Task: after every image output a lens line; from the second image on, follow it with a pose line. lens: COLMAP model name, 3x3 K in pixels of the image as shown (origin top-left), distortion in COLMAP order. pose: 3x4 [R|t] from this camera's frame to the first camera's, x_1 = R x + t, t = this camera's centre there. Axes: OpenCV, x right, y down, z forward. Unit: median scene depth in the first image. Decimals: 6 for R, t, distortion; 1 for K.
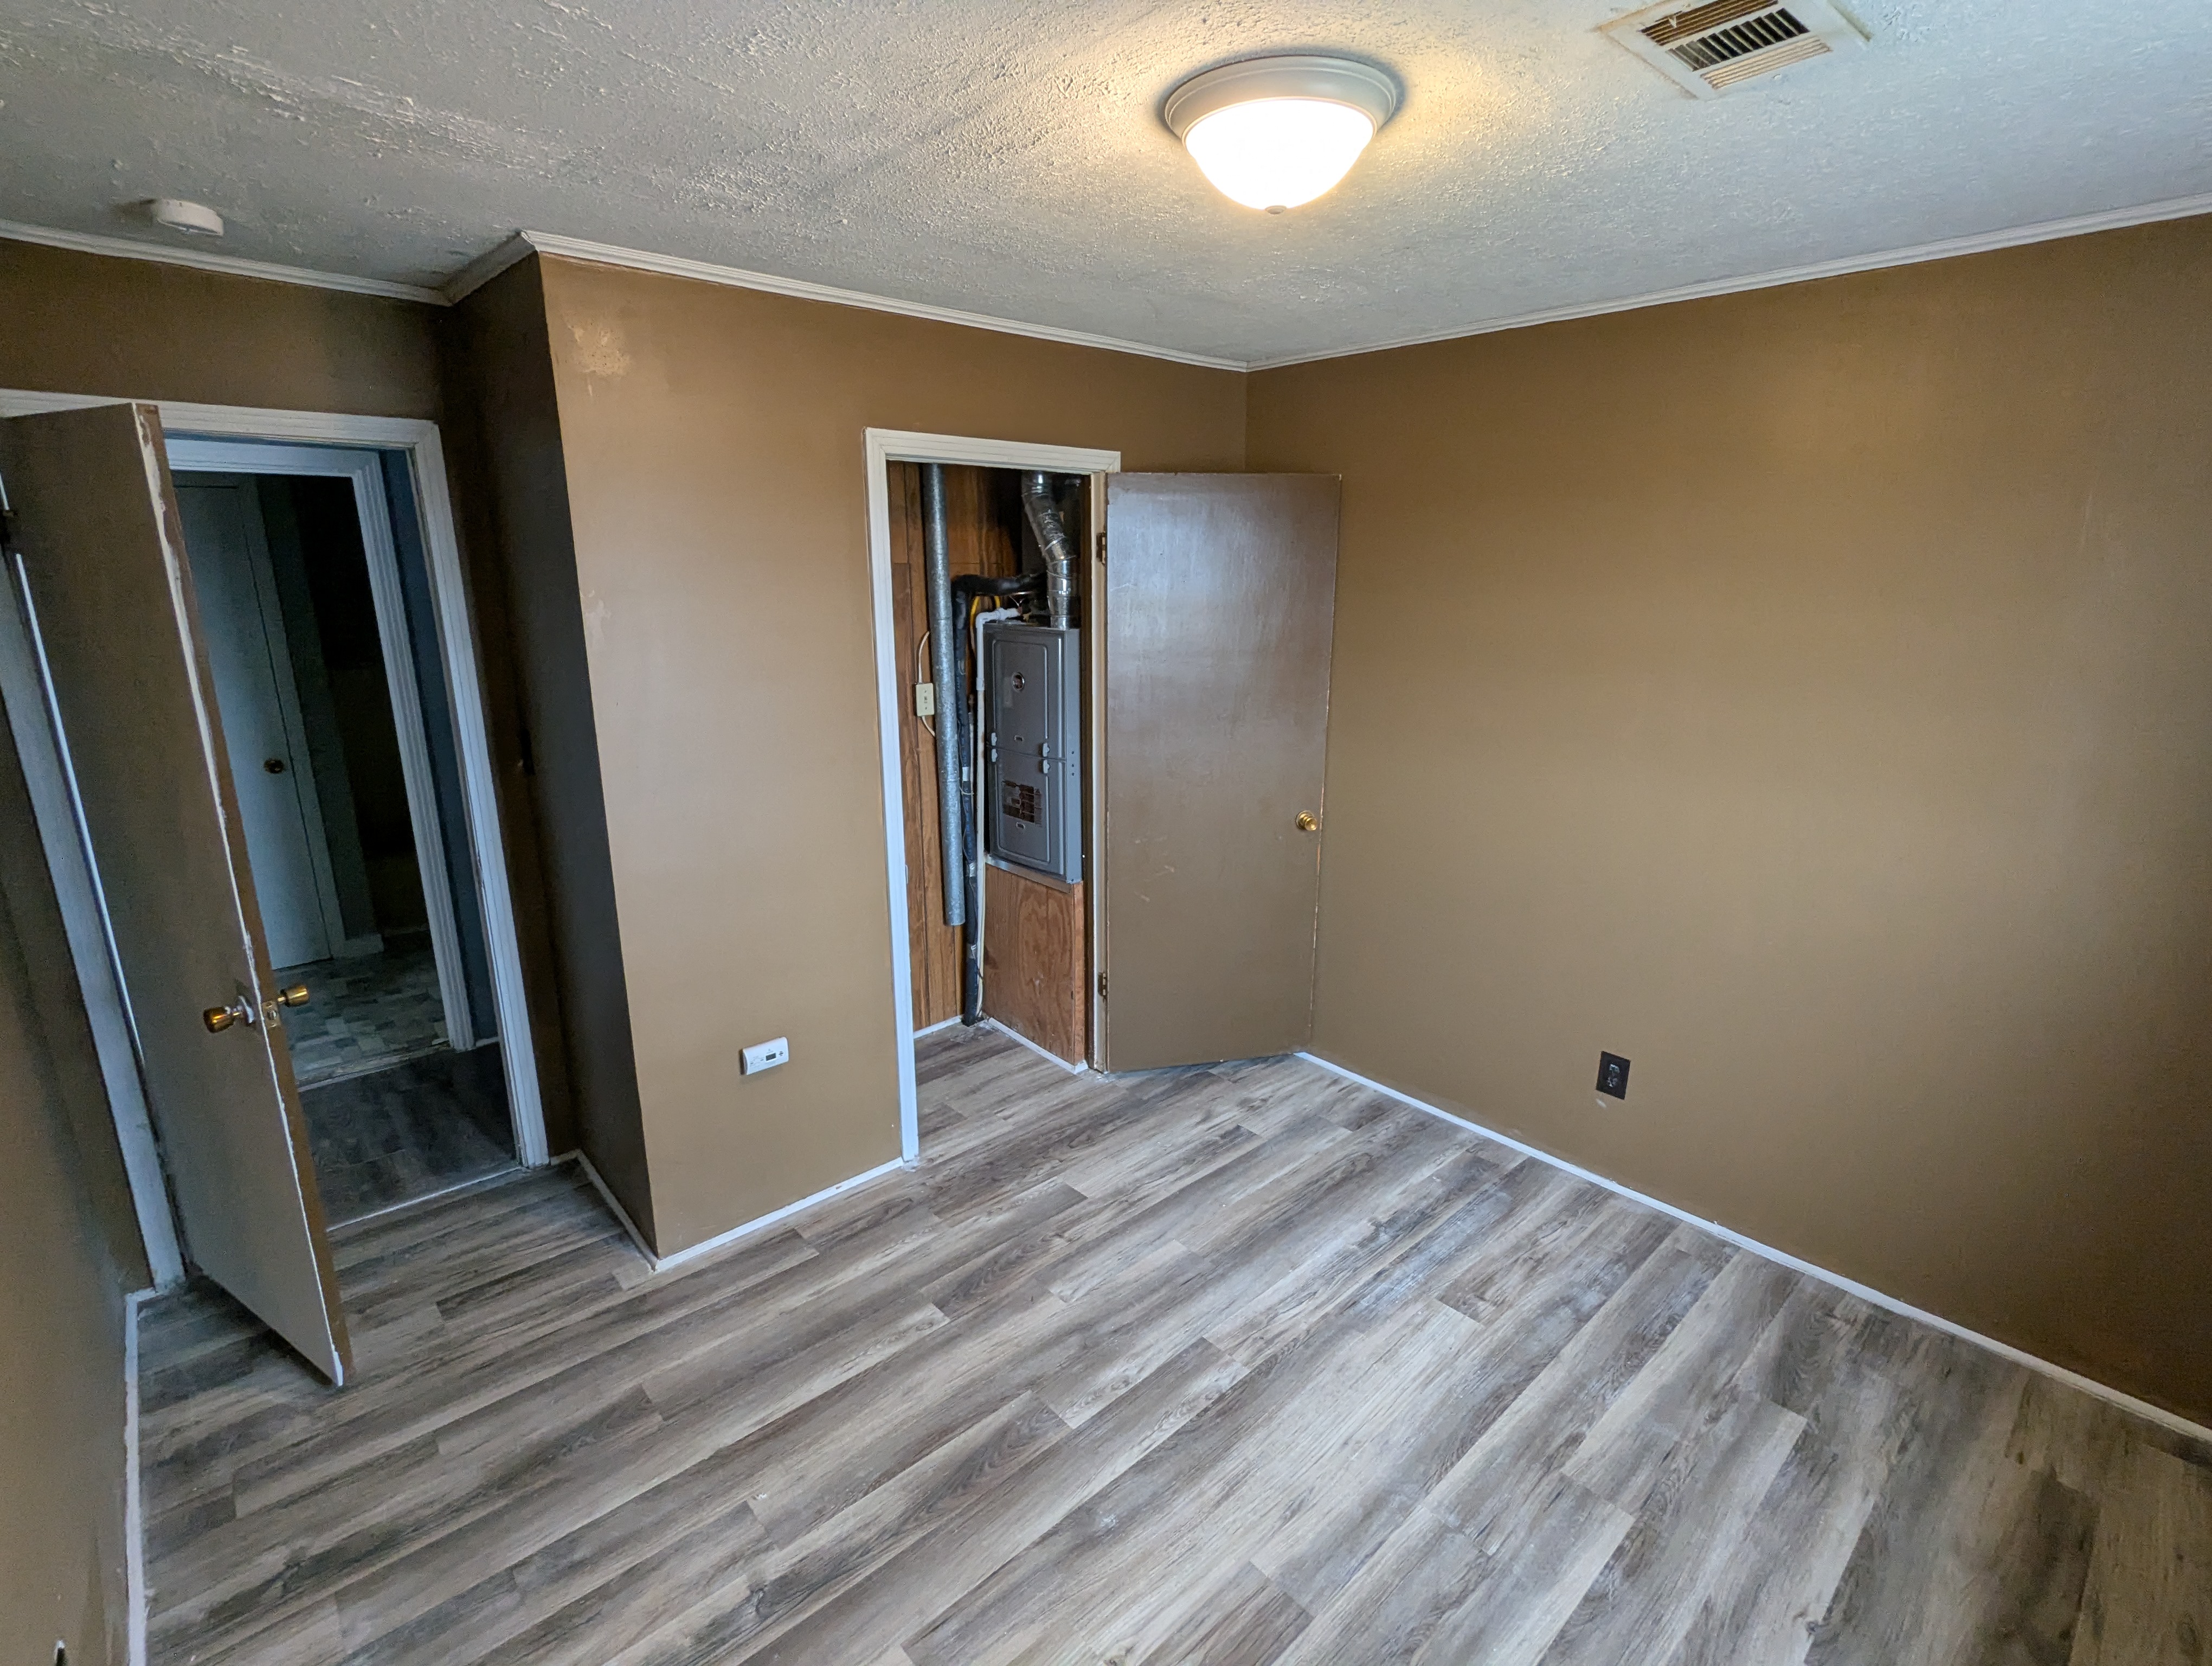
lens RADIAL K [[1048.6, 0, 1102.3], [0, 1048.6, 832.4], [0, 0, 1]] dist [0.001686, -0.000157]
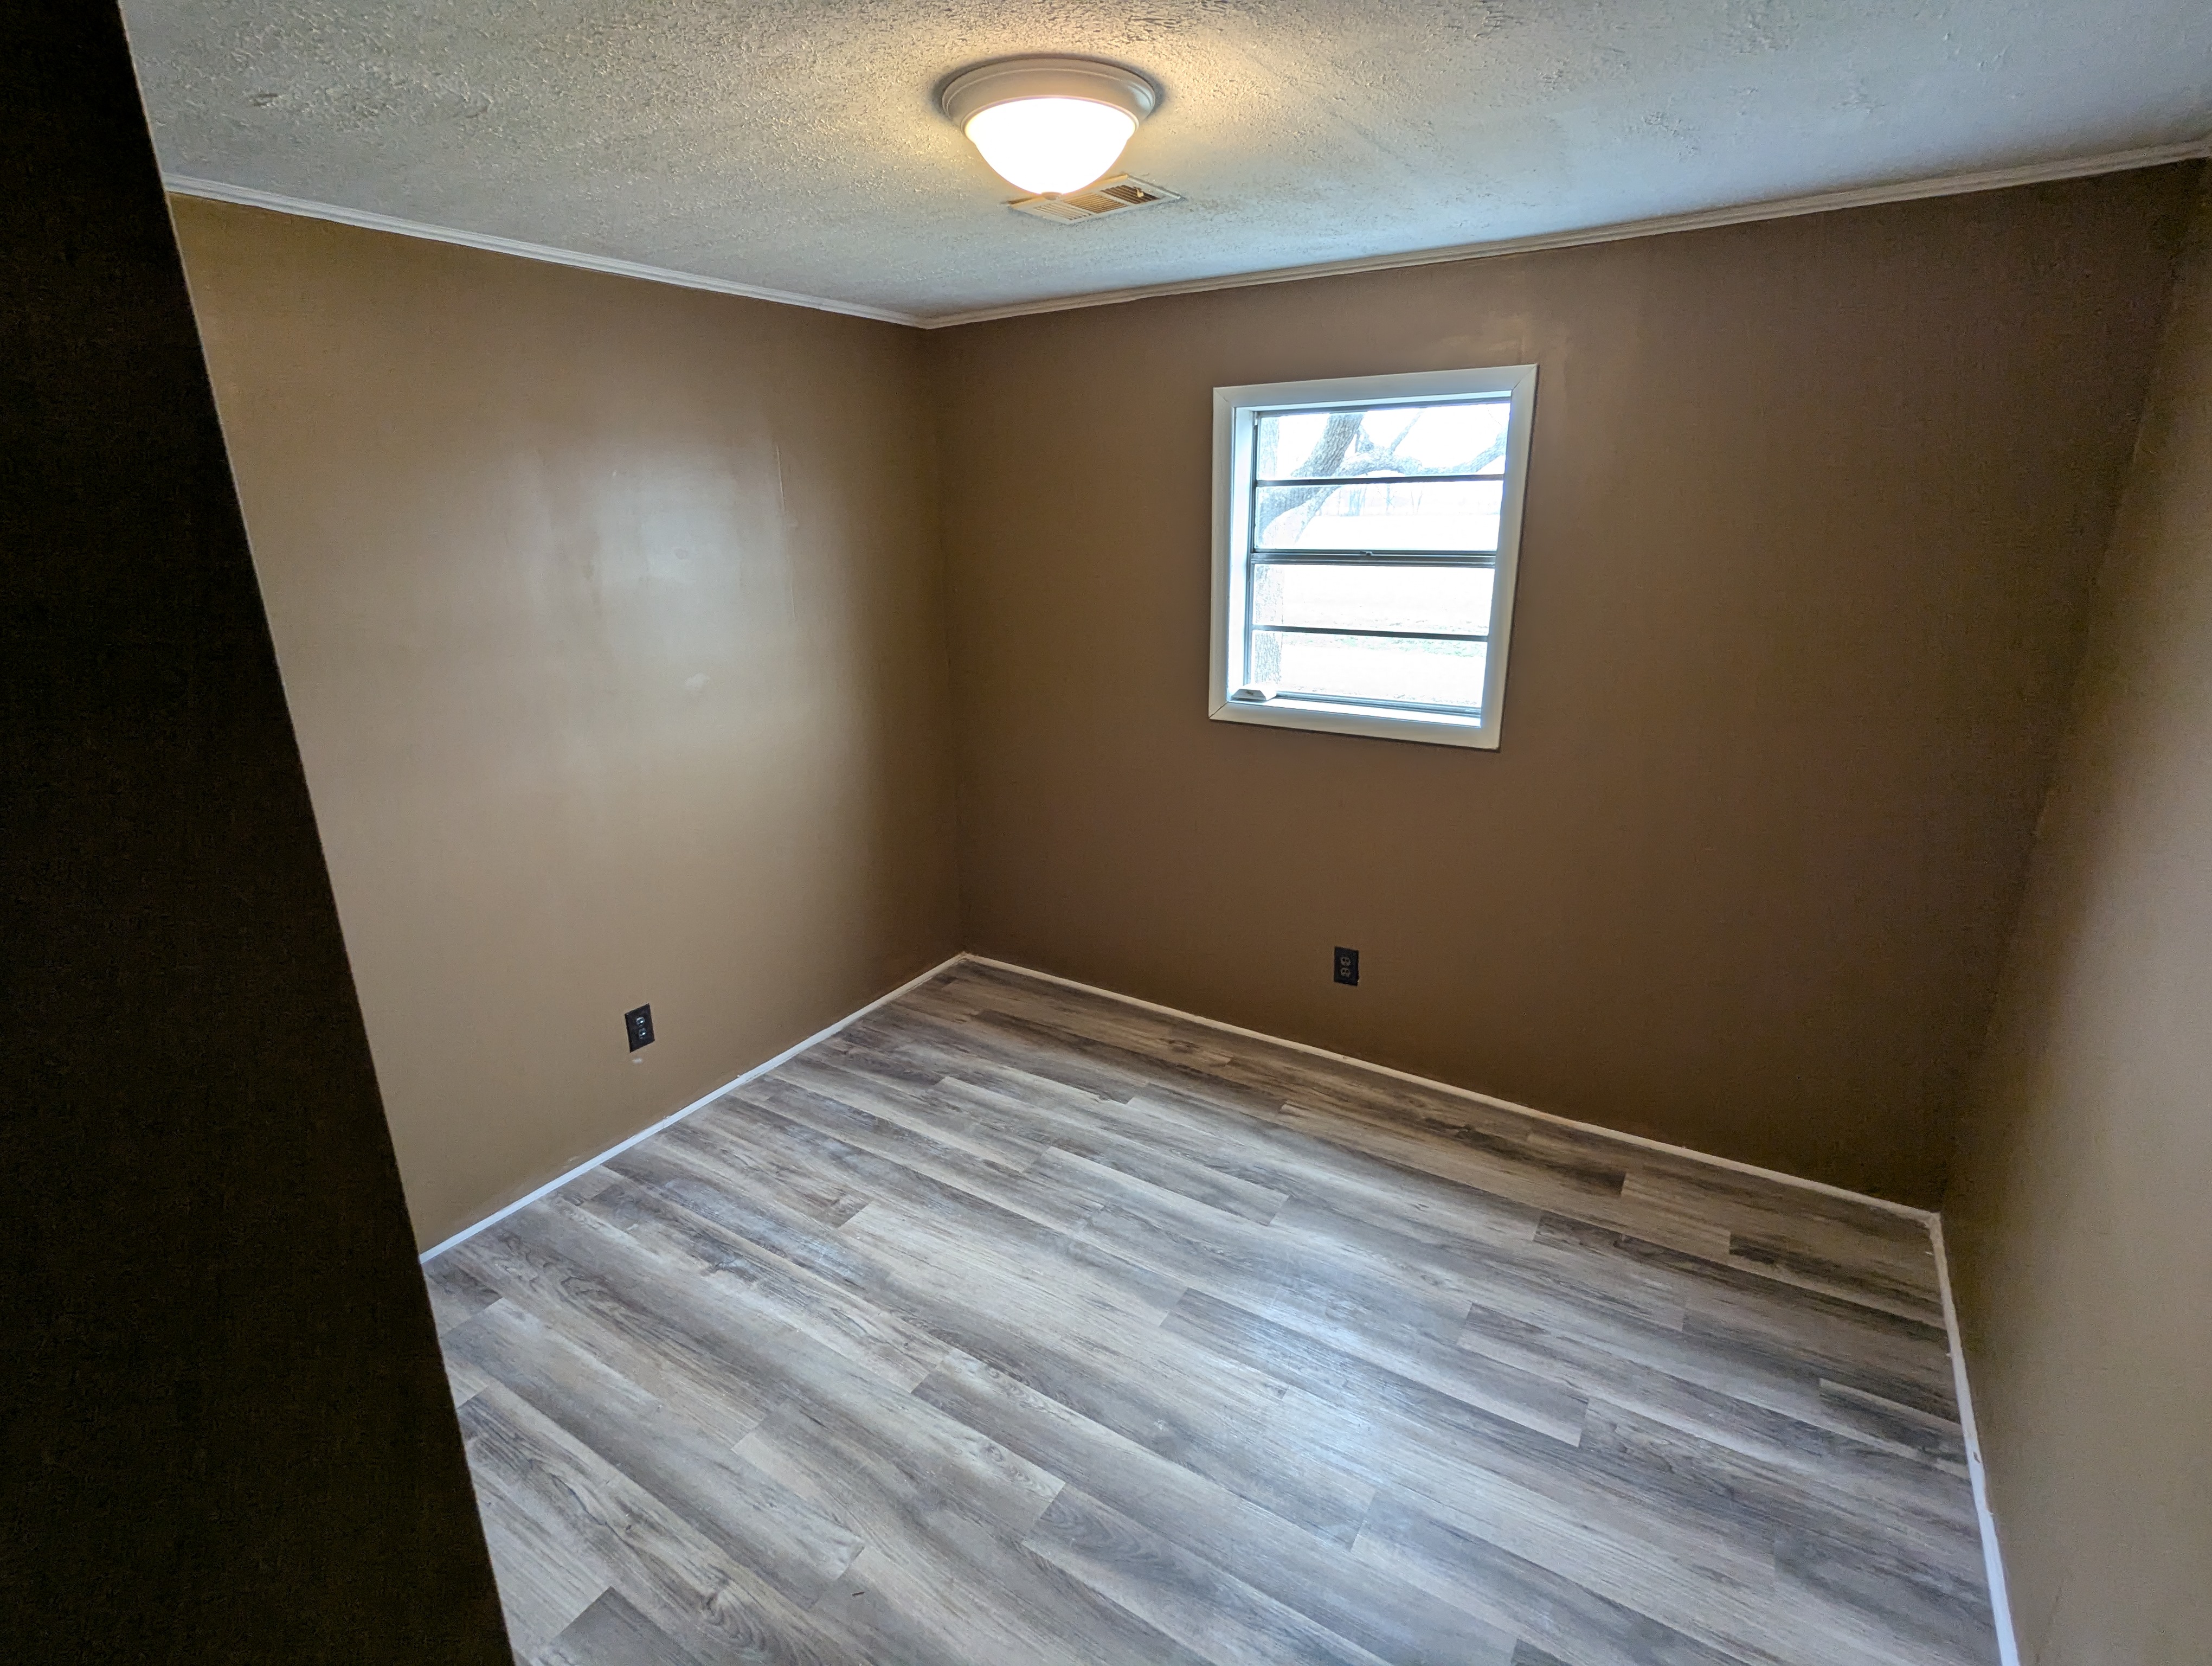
lens RADIAL K [[1048.6, 0, 1088.4], [0, 1048.6, 829.7], [0, 0, 1]] dist [0.001686, -0.000157]
pose [[-0.258660, -0.288382, 0.921917, -0.656739], [0.258542, 0.898908, 0.353723, -0.245184], [-0.930726, 0.329848, -0.157953, 0.859225]]
